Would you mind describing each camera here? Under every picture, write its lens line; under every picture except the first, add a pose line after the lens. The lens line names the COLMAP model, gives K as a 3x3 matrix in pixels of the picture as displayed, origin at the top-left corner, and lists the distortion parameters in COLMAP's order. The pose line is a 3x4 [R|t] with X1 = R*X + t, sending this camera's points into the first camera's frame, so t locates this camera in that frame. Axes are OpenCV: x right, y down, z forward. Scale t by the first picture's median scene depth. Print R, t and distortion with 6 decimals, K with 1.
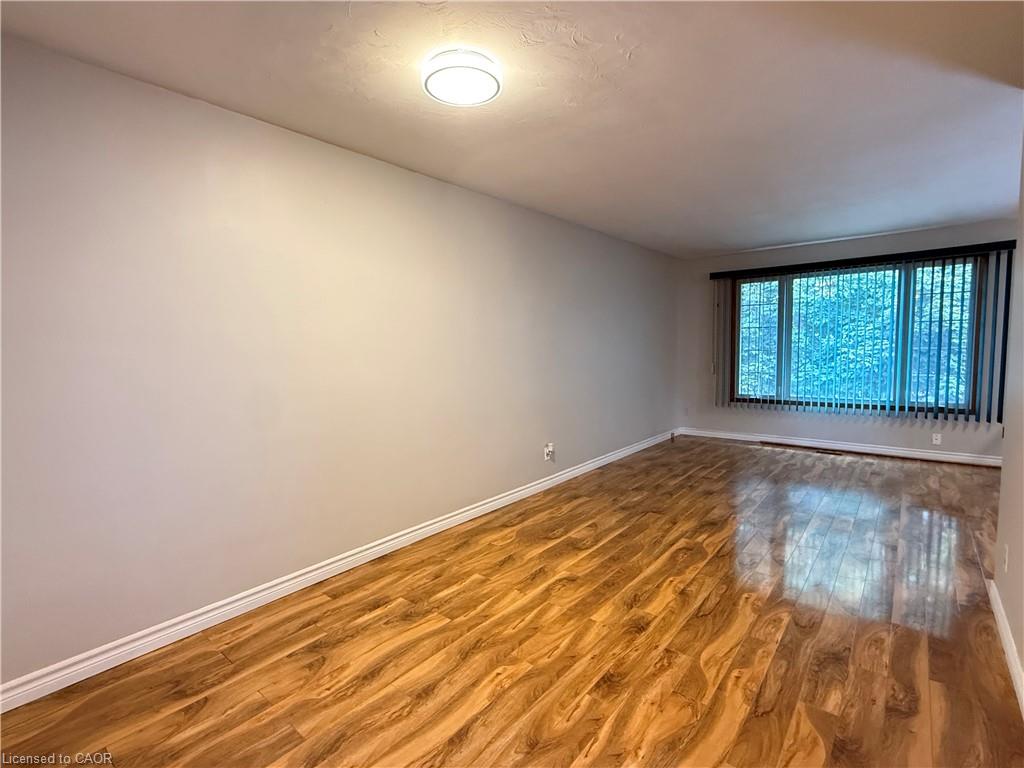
lens RADIAL K [[486.8, 0, 514.1], [0, 486.8, 384.5], [0, 0, 1]] dist [-0.000686, 0.000779]
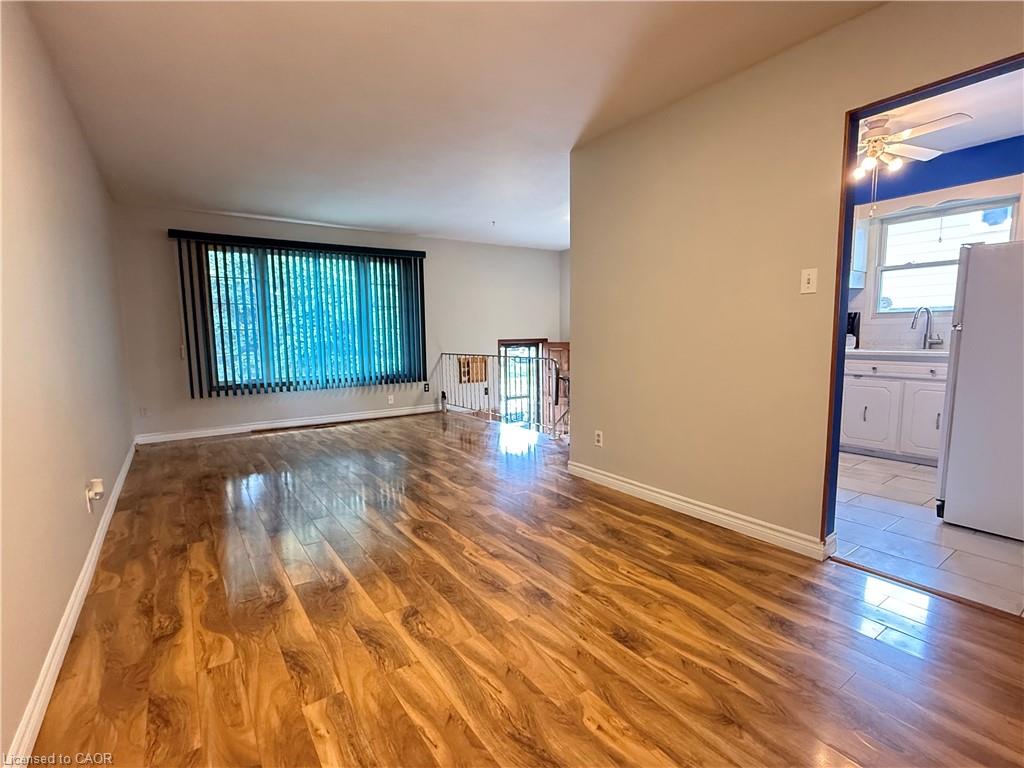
lens RADIAL K [[486.8, 0, 512.8], [0, 486.8, 384.5], [0, 0, 1]] dist [-0.000686, 0.000779]
pose [[0.272704, -0.085592, 0.958283, -0.468462], [0.085553, 0.994246, 0.064458, 0.031633], [-0.958287, 0.064406, 0.278458, 0.601310]]
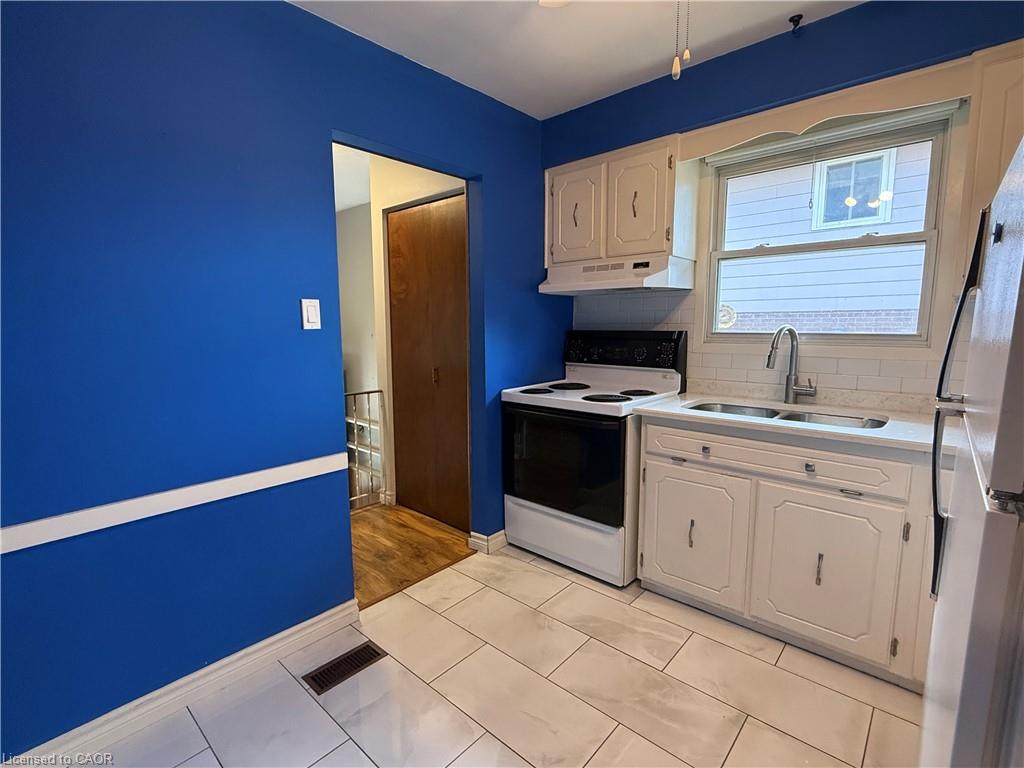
lens RADIAL K [[486.8, 0, 515.0], [0, 486.8, 387.4], [0, 0, 1]] dist [-0.000686, 0.000779]
pose [[0.031308, -0.094057, 0.995074, 0.420880], [0.074567, 0.993008, 0.091516, -0.004674], [-0.996724, 0.071334, 0.038103, 0.249268]]
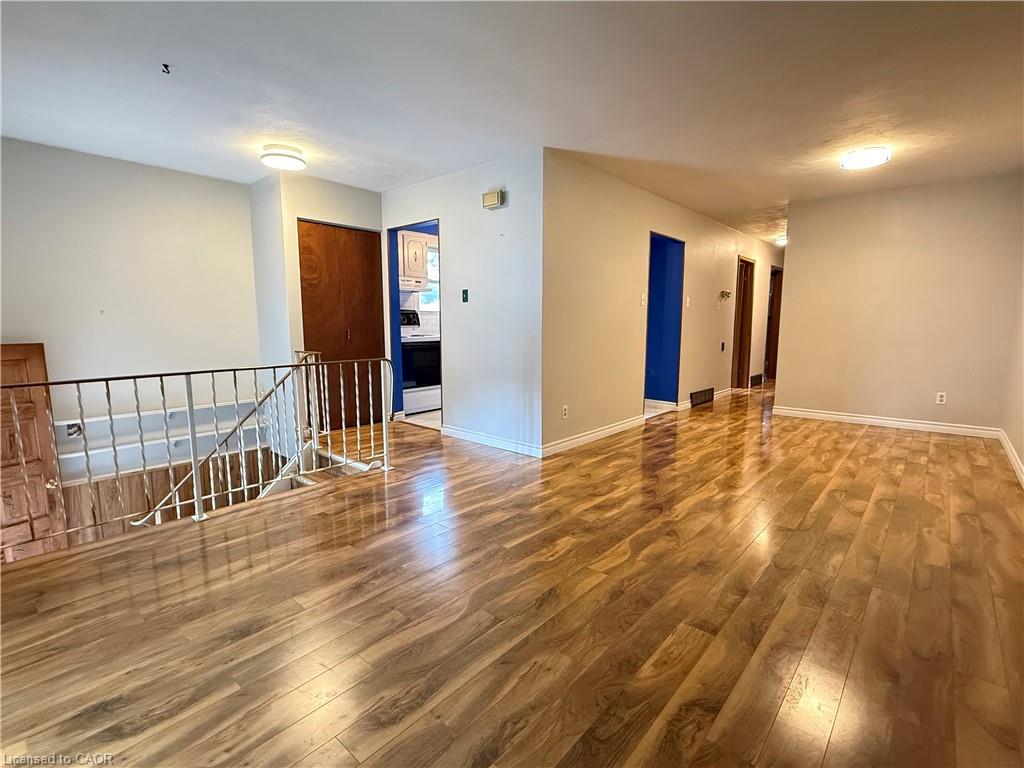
lens RADIAL K [[486.8, 0, 516.7], [0, 486.8, 388.7], [0, 0, 1]] dist [-0.000686, 0.000779]
pose [[-0.999357, 0.015487, 0.032329, 0.845757], [0.022064, 0.976528, 0.214256, -0.116473], [-0.028252, 0.214831, -0.976242, 2.140764]]
